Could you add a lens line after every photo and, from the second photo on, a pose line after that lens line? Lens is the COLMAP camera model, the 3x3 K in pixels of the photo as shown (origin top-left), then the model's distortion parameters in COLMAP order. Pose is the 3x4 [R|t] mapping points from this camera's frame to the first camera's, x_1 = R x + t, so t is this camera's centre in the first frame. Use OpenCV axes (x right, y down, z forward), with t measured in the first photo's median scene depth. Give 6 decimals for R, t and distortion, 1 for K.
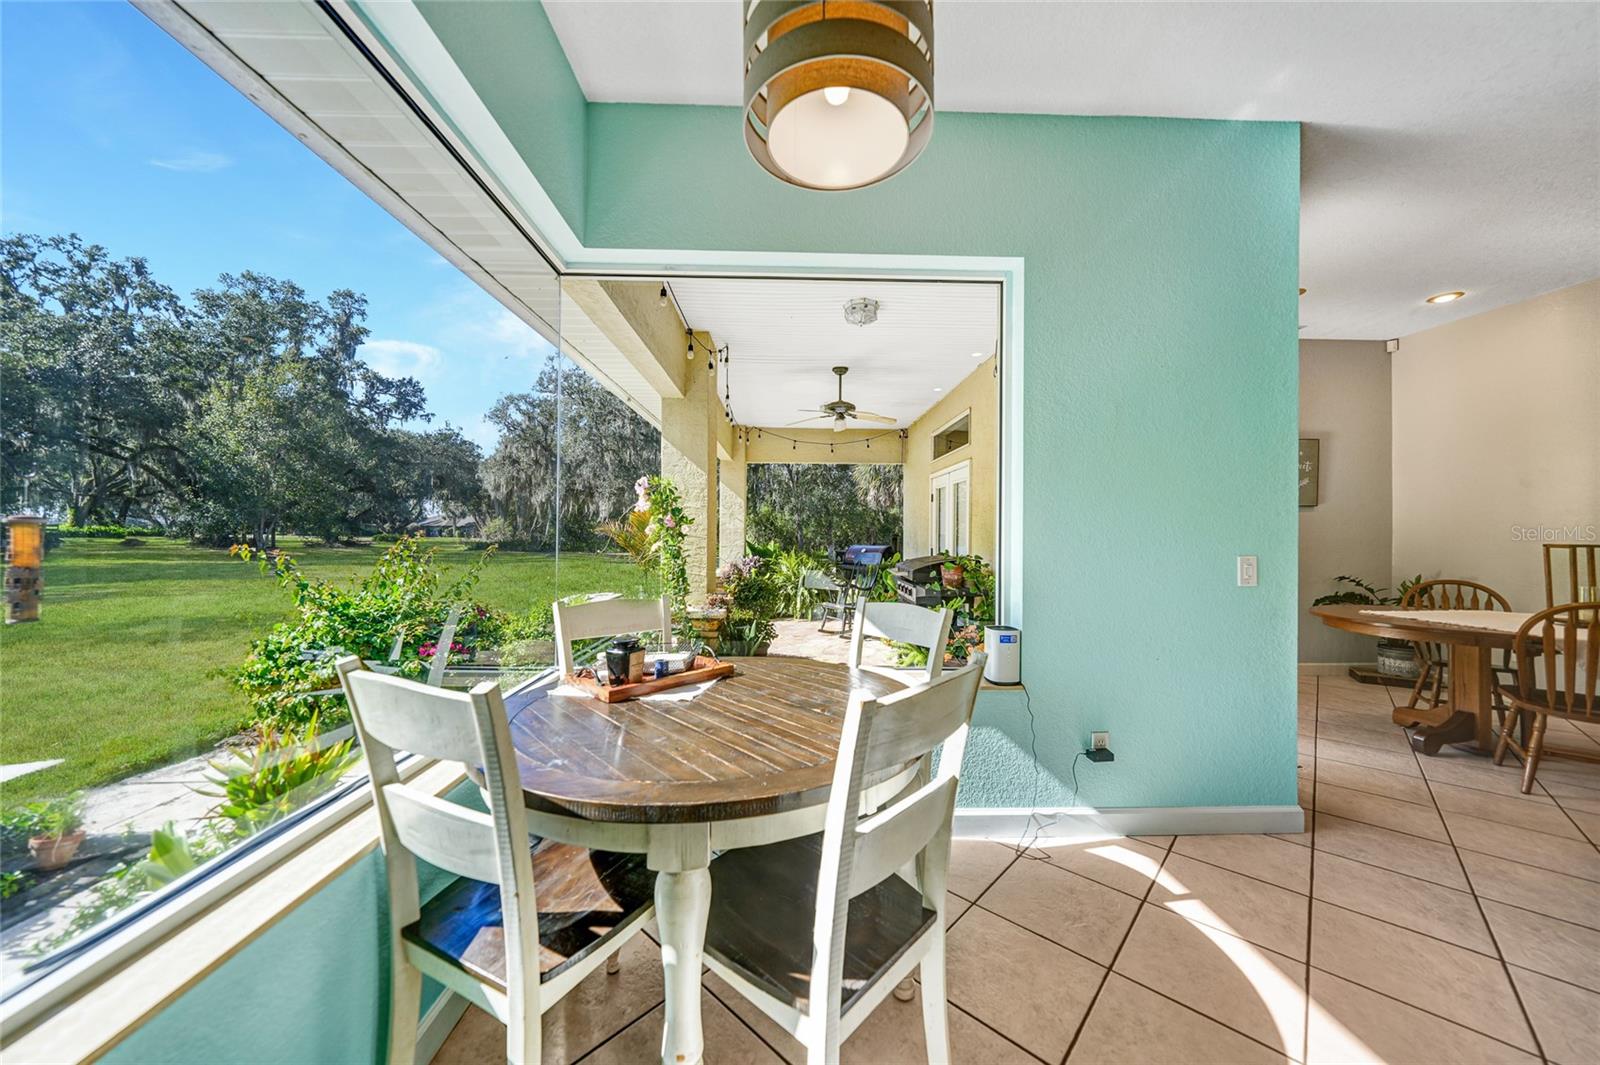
lens RADIAL K [[568.2, 0, 791.6], [0, 568.2, 528.3], [0, 0, 1]] dist [-0.000583, -0.000071]
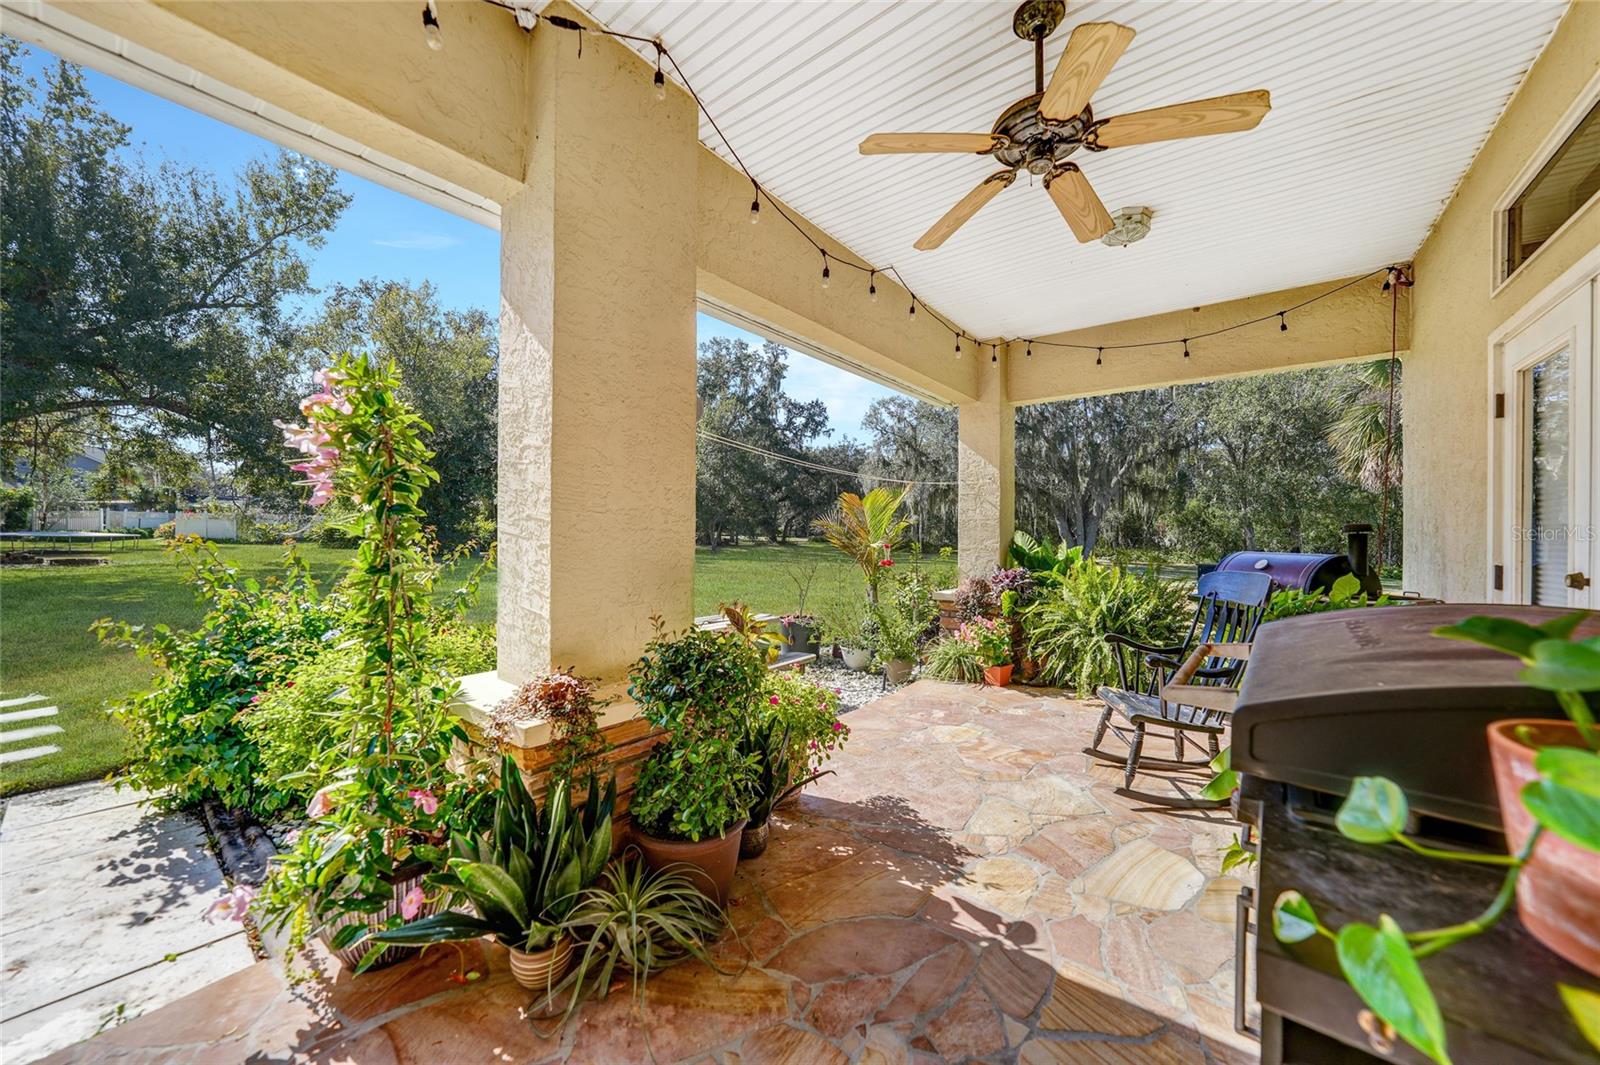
lens RADIAL K [[550.3, 0, 814.0], [0, 550.3, 533.1], [0, 0, 1]] dist [-0.020148, 0.004785]
pose [[0.771328, -0.001248, -0.636437, 0.038694], [0.002917, 0.999995, 0.001574, 0.004196], [0.636431, -0.003070, 0.771327, 0.141618]]
